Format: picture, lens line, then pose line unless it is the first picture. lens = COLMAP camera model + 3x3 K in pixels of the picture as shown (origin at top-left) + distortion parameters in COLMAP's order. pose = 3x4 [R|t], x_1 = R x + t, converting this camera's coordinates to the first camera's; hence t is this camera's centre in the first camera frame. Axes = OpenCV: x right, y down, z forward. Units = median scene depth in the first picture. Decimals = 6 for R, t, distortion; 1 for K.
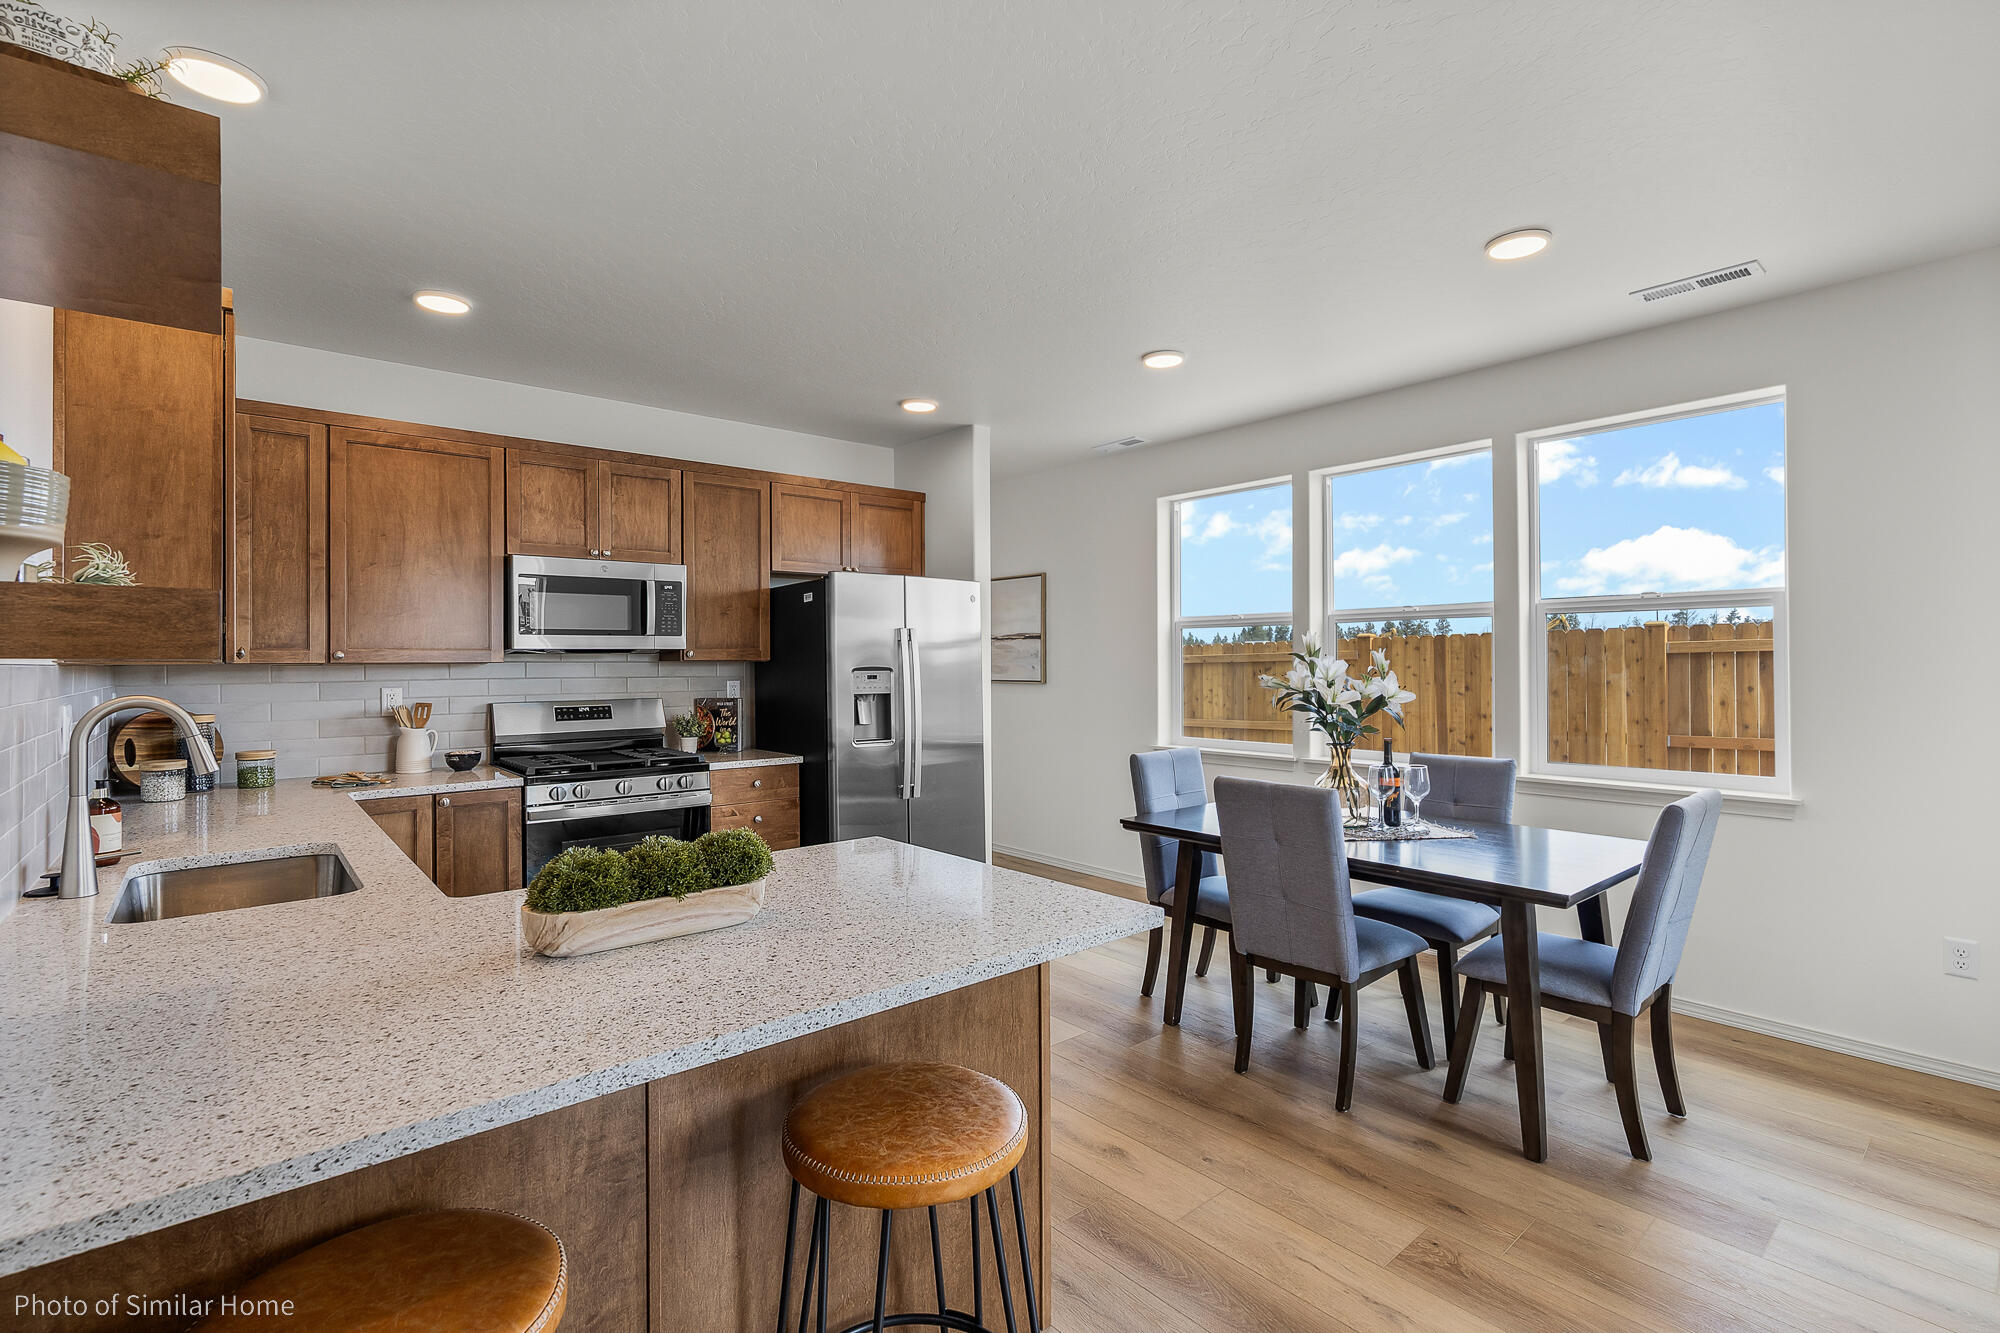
lens RADIAL K [[935.2, 0, 1000.0], [0, 935.2, 666.5], [0, 0, 1]] dist [-0.000331, 0.000150]
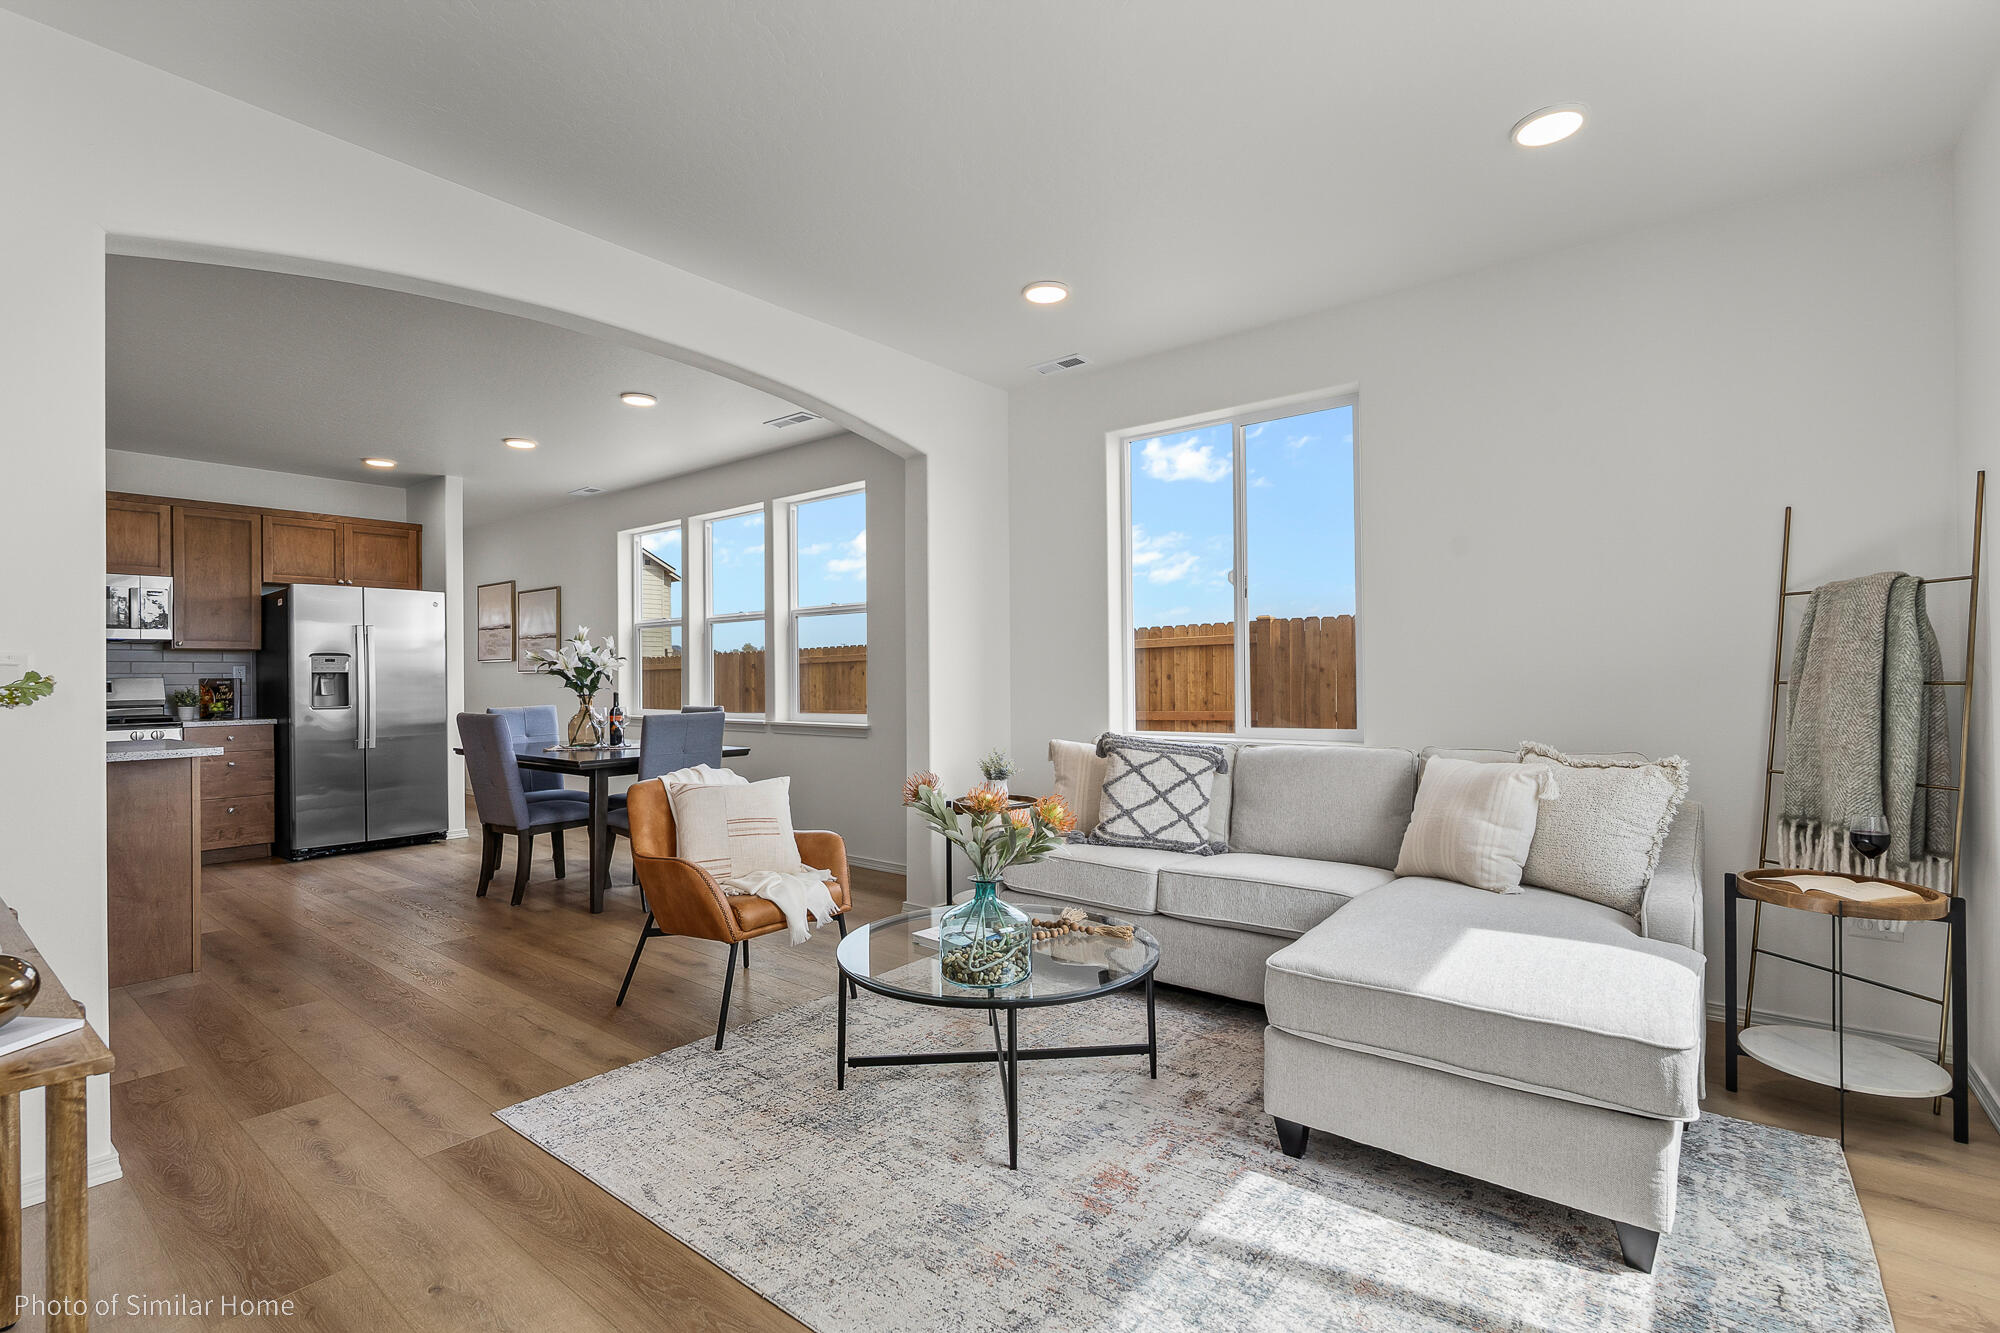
lens RADIAL K [[910.4, 0, 991.7], [0, 910.4, 672.0], [0, 0, 1]] dist [-0.000451, 0.000410]
pose [[0.984045, -0.004331, 0.177865, 0.568355], [0.005990, 0.999943, -0.008788, 0.045105], [-0.177817, 0.009714, 0.984016, -0.475555]]
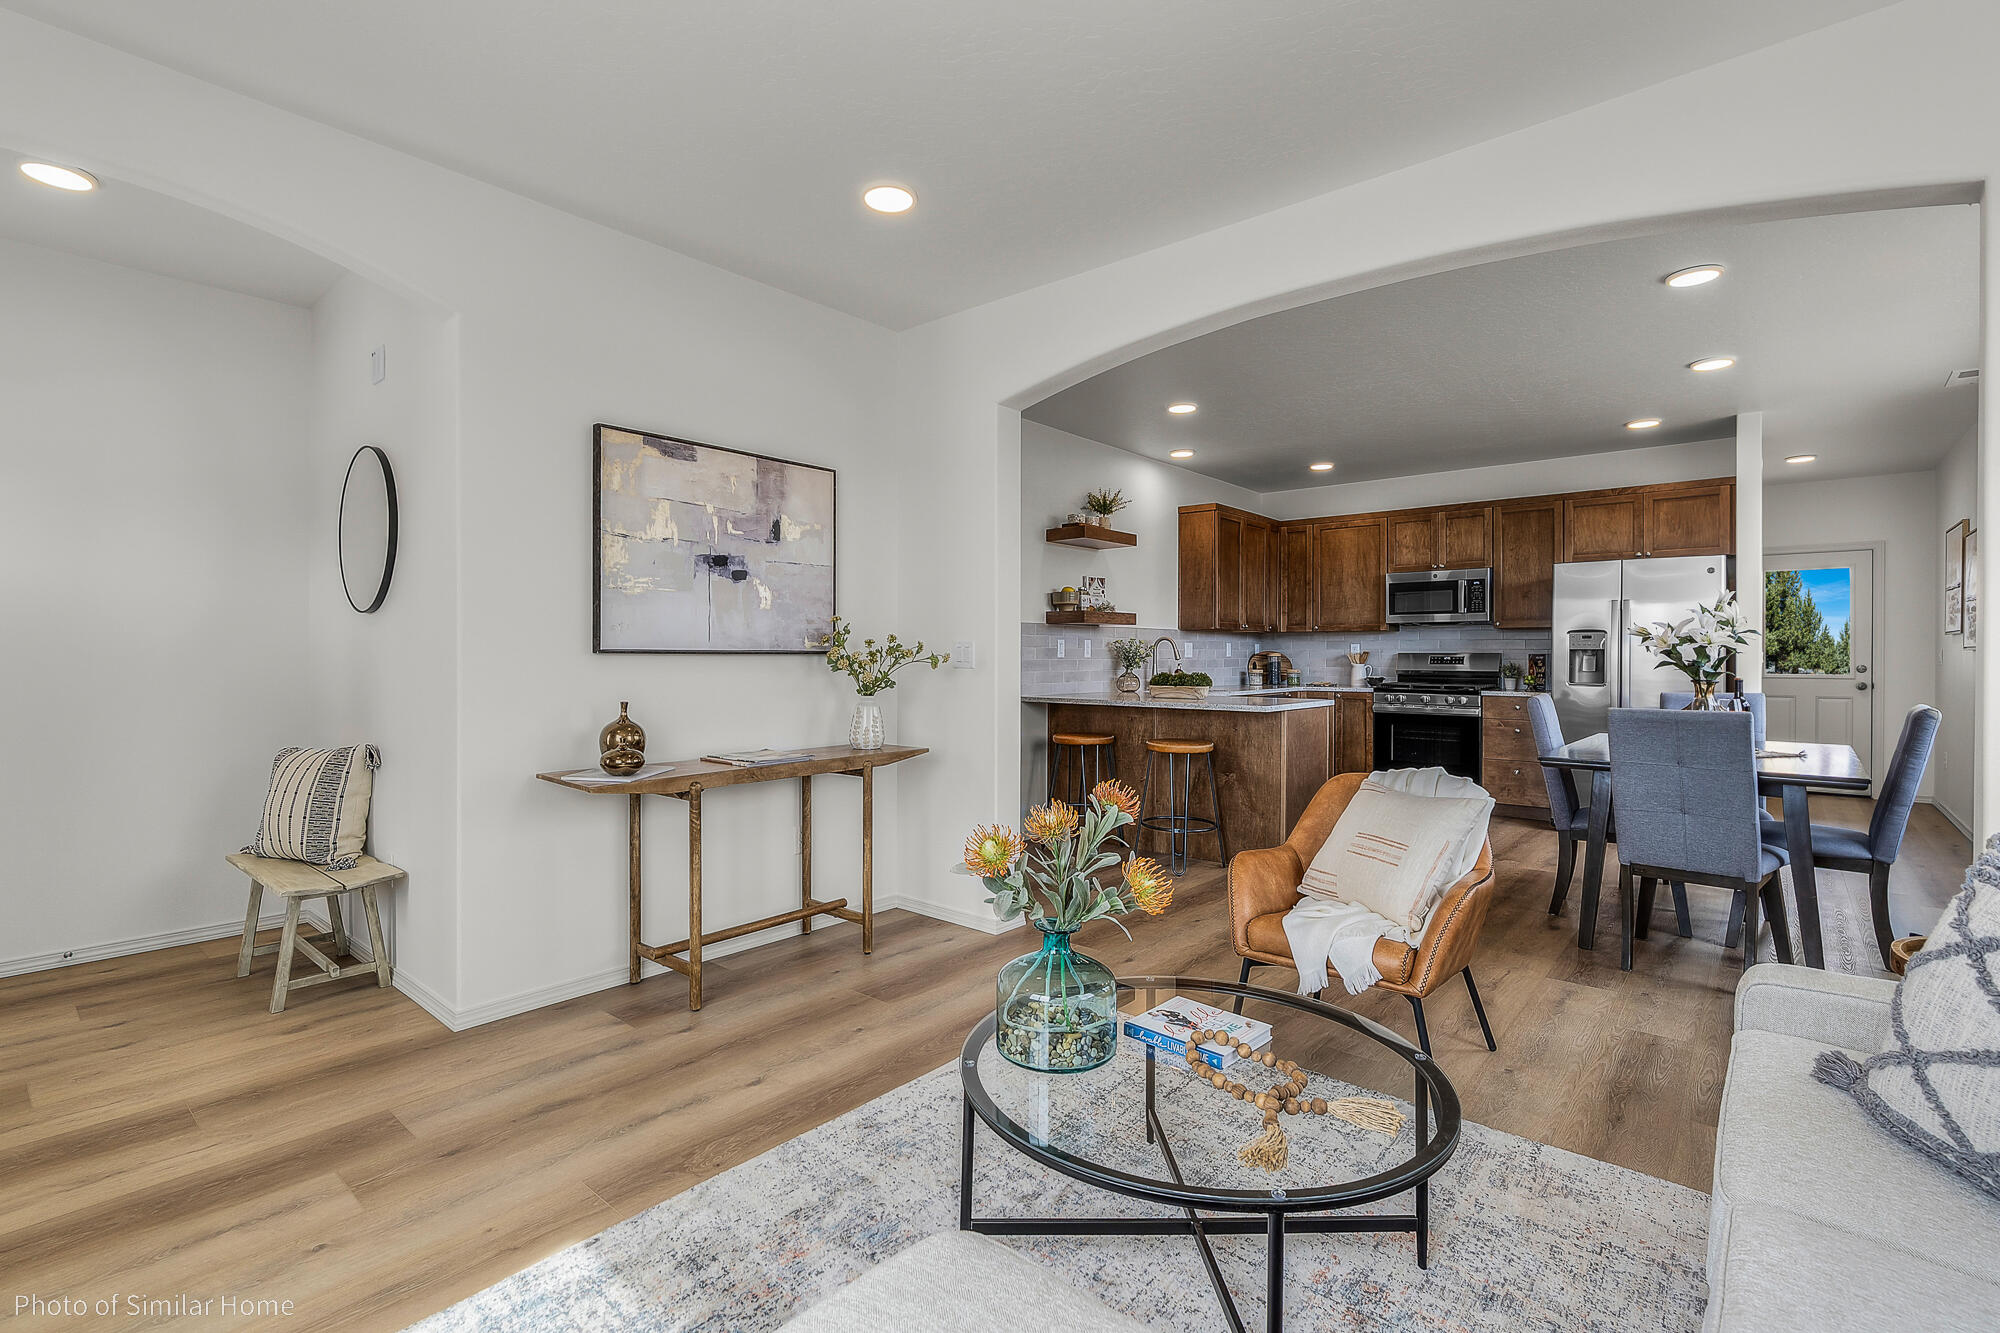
lens RADIAL K [[910.4, 0, 991.7], [0, 910.4, 672.0], [0, 0, 1]] dist [-0.000451, 0.000410]
pose [[0.153616, 0.024198, -0.987834, 1.028099], [-0.008250, 0.999697, 0.023206, 0.037925], [0.988096, 0.004585, 0.153769, -0.066399]]
